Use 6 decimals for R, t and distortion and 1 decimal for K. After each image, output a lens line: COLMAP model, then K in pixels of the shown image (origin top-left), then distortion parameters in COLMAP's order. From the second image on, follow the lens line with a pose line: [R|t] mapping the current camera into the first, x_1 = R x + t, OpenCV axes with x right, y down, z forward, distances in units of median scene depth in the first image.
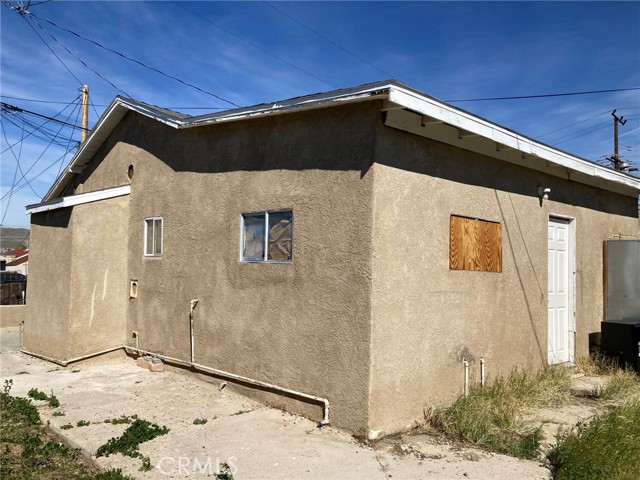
lens RADIAL K [[519.2, 0, 319.4], [0, 519.2, 240.4], [0, 0, 1]] dist [0.047107, -0.060448]
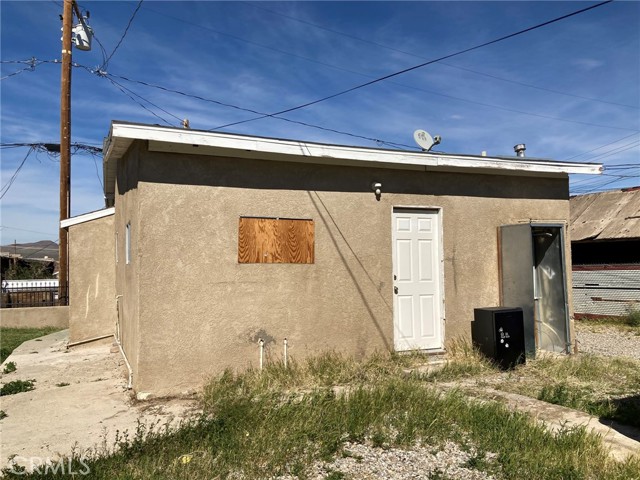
lens RADIAL K [[519.2, 0, 324.1], [0, 519.2, 236.2], [0, 0, 1]] dist [0.047107, -0.060448]
pose [[0.943480, -0.059250, -0.326090, 0.766284], [0.055943, 0.998243, -0.019517, 0.026388], [0.326674, 0.000171, 0.945137, -0.046618]]
